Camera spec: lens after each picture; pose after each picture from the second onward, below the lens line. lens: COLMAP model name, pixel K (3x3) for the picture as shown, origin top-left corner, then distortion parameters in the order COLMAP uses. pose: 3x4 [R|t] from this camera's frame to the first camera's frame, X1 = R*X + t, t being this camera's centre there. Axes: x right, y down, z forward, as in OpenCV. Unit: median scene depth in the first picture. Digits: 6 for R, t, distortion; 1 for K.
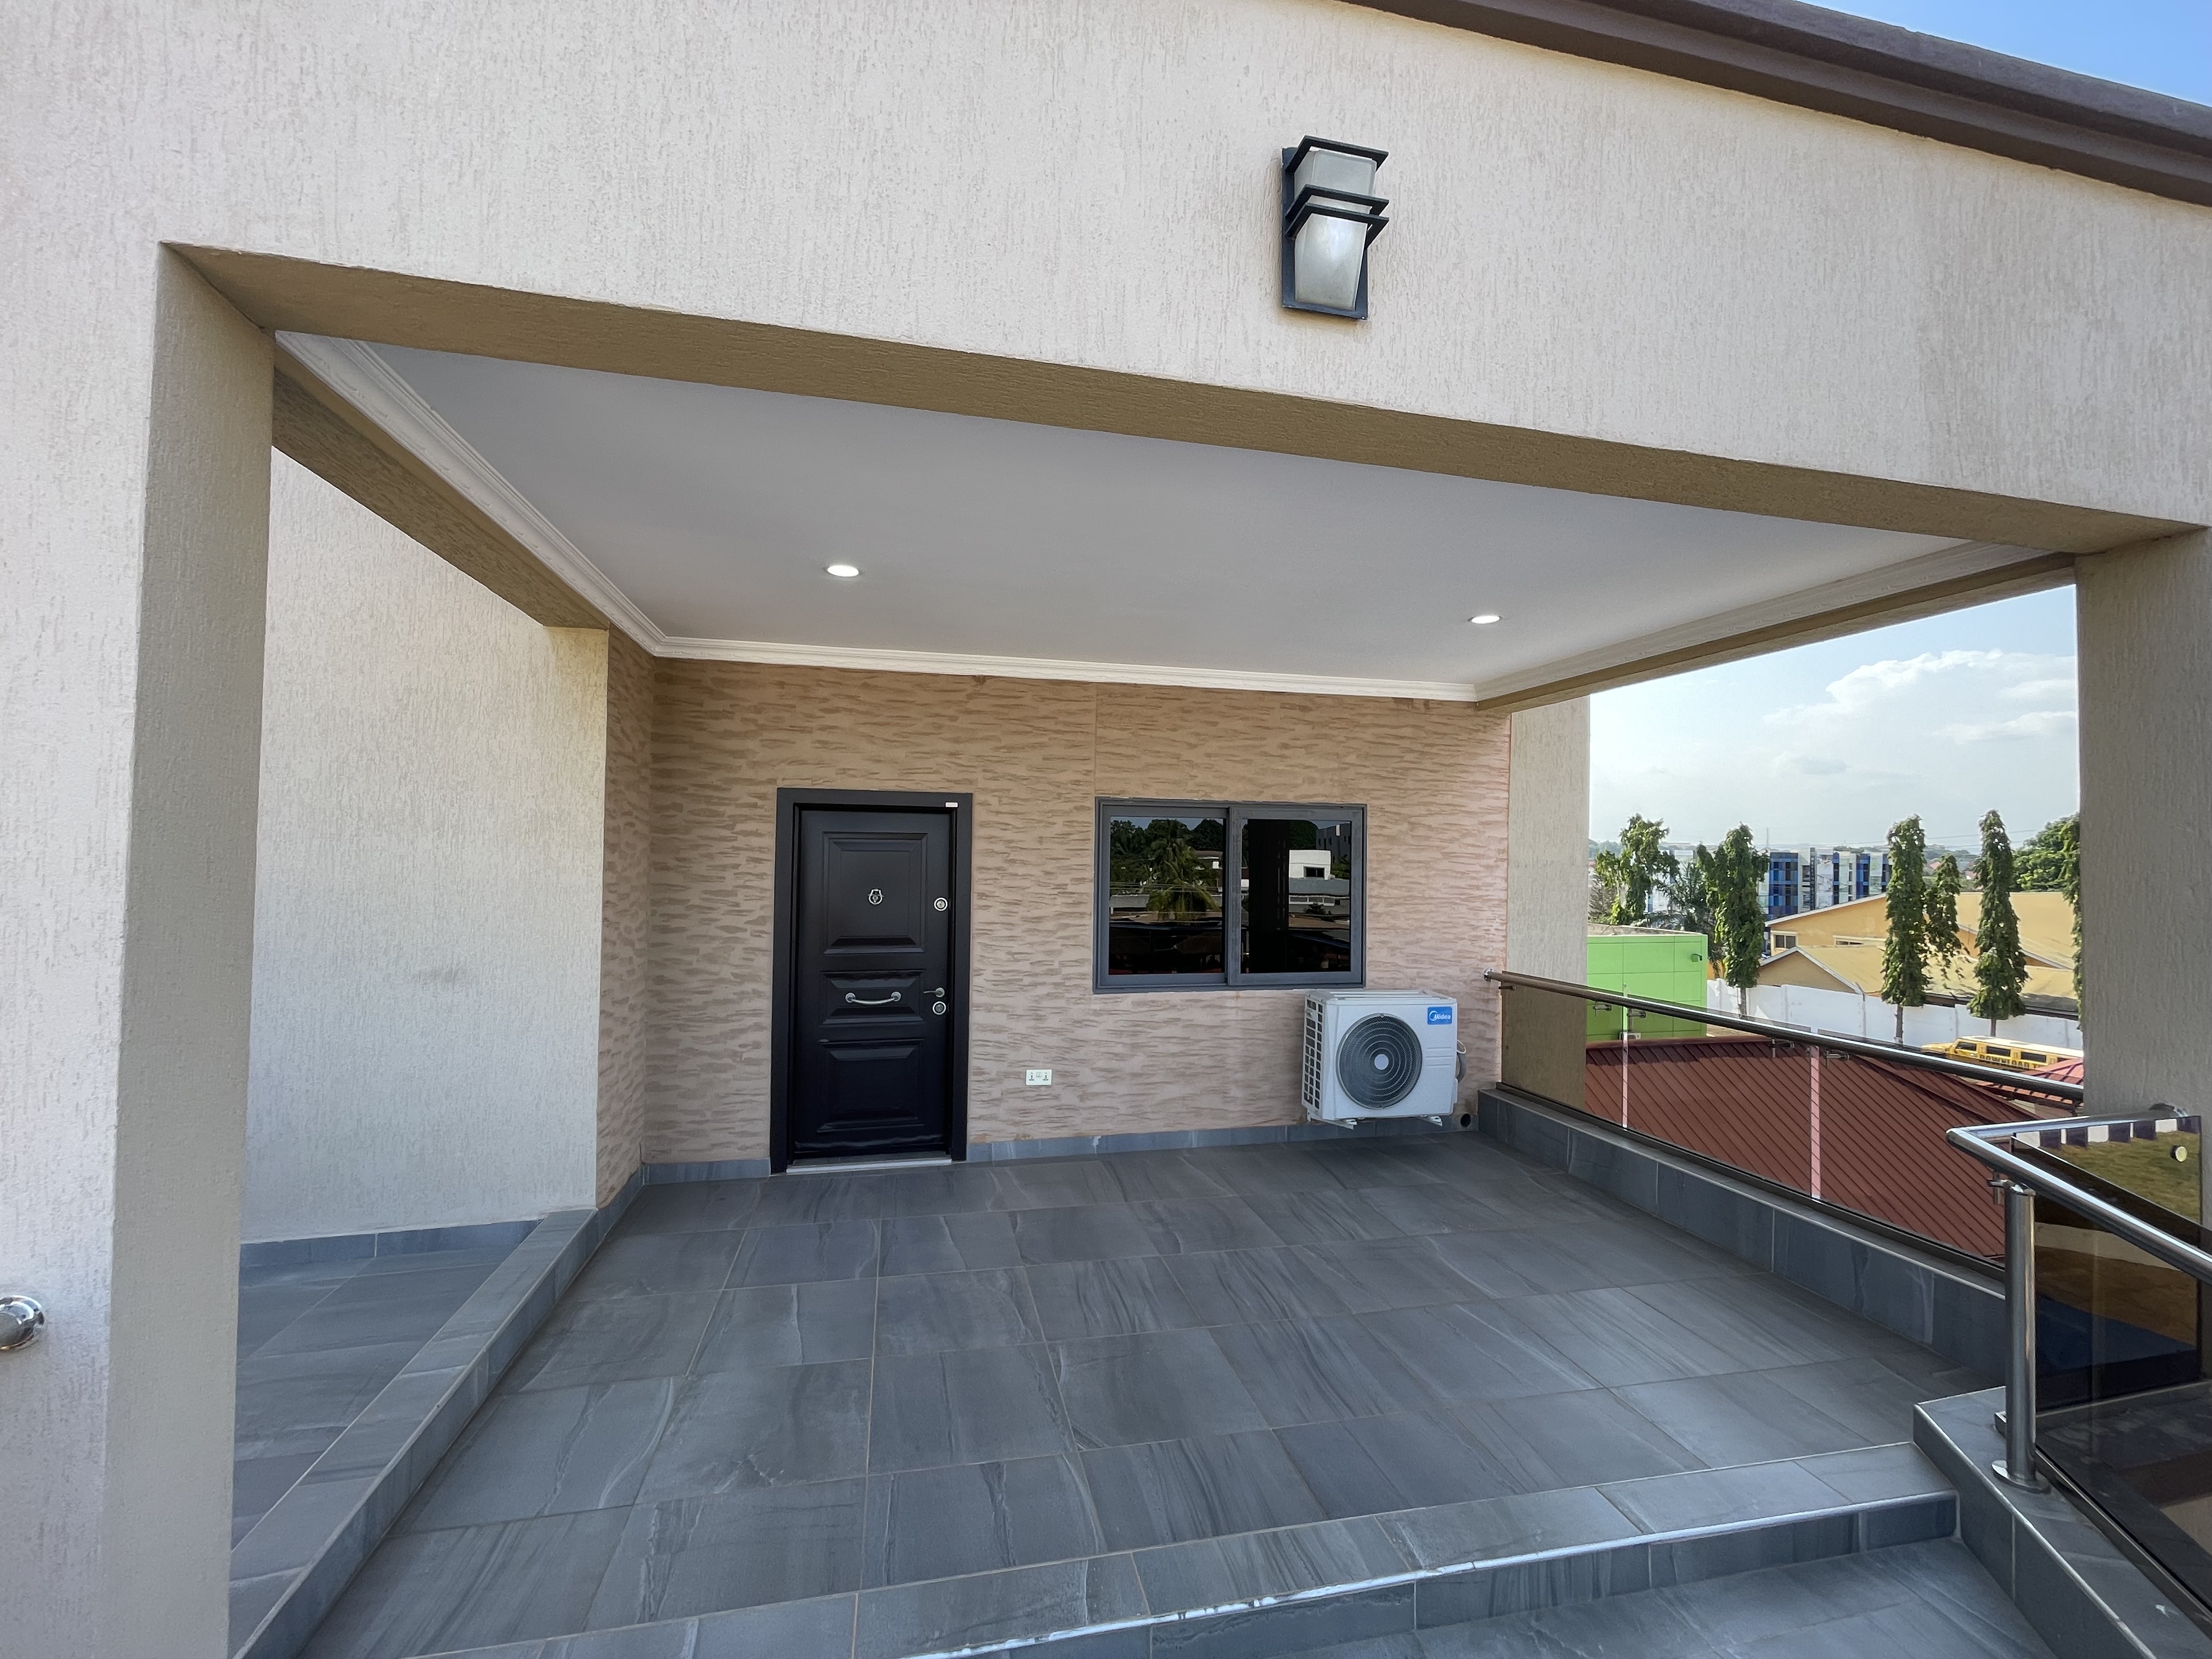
lens RADIAL K [[887.4, 0, 1101.7], [0, 887.4, 836.4], [0, 0, 1]] dist [0.006809, -0.000686]
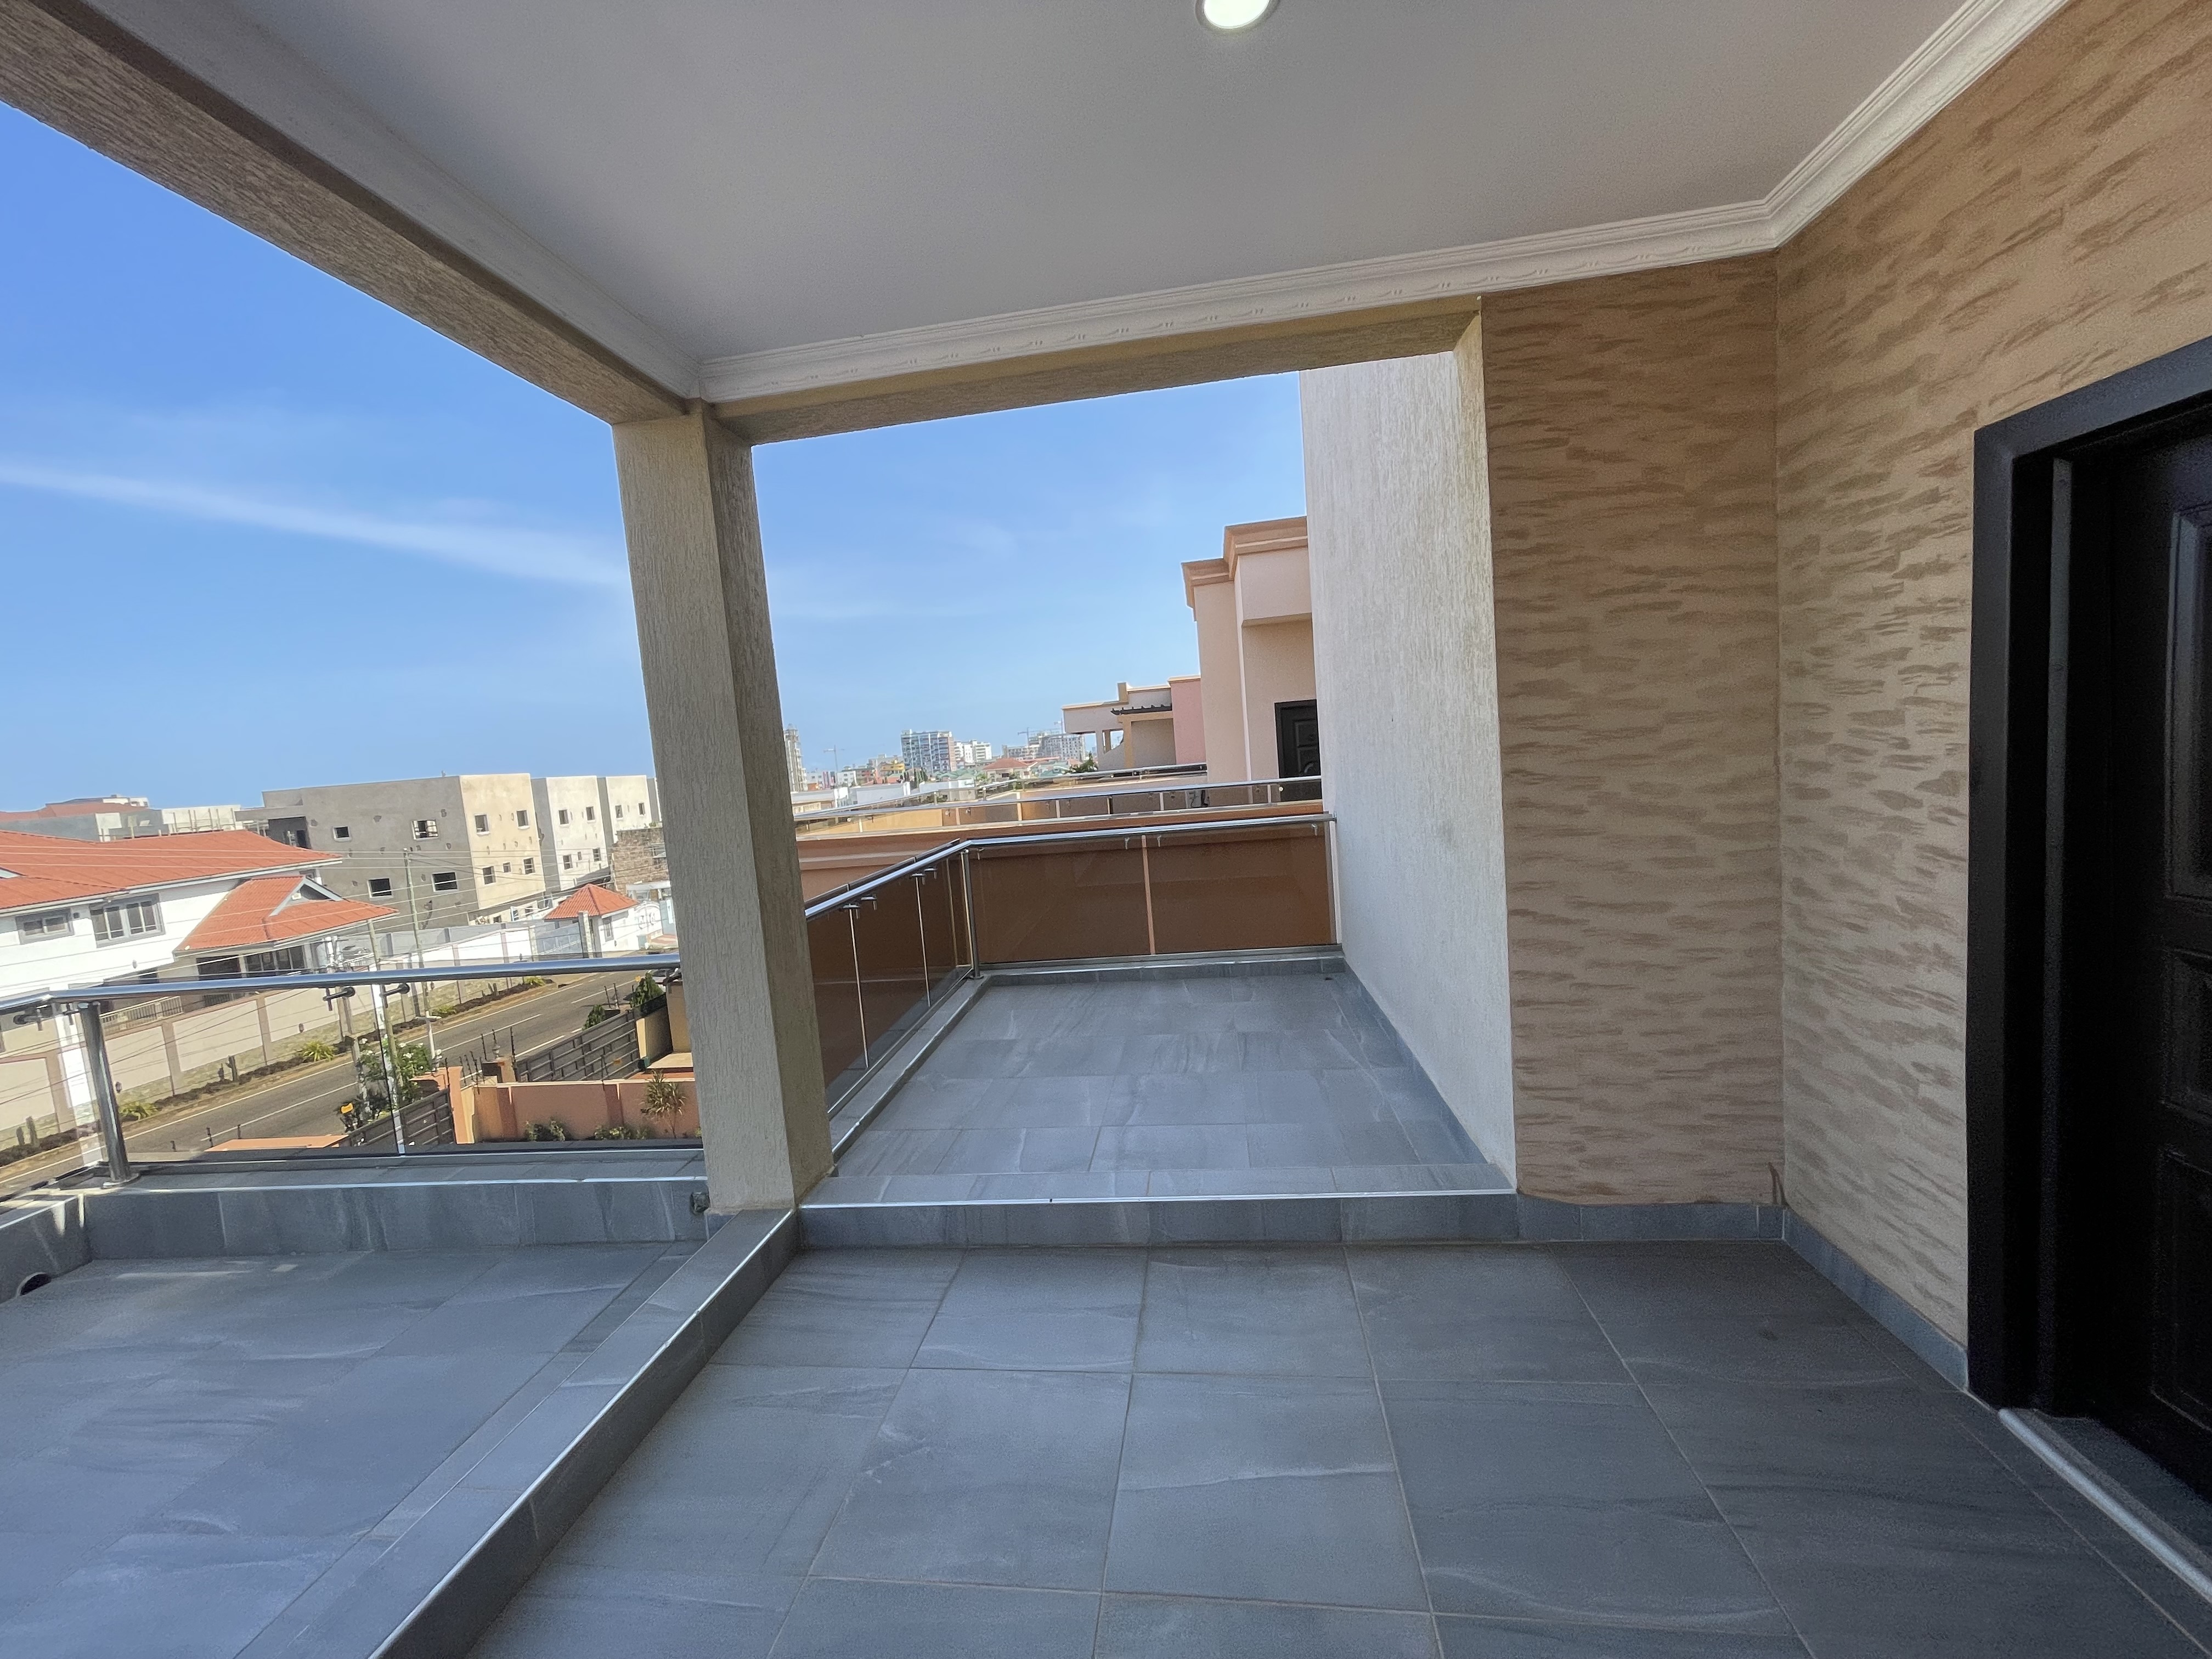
lens RADIAL K [[887.4, 0, 1069.3], [0, 887.4, 839.4], [0, 0, 1]] dist [0.006809, -0.000686]
pose [[-0.345679, 0.105473, -0.932406, 0.138272], [0.098004, 0.992287, 0.075912, 0.050479], [0.933221, -0.065138, -0.353349, 0.771959]]
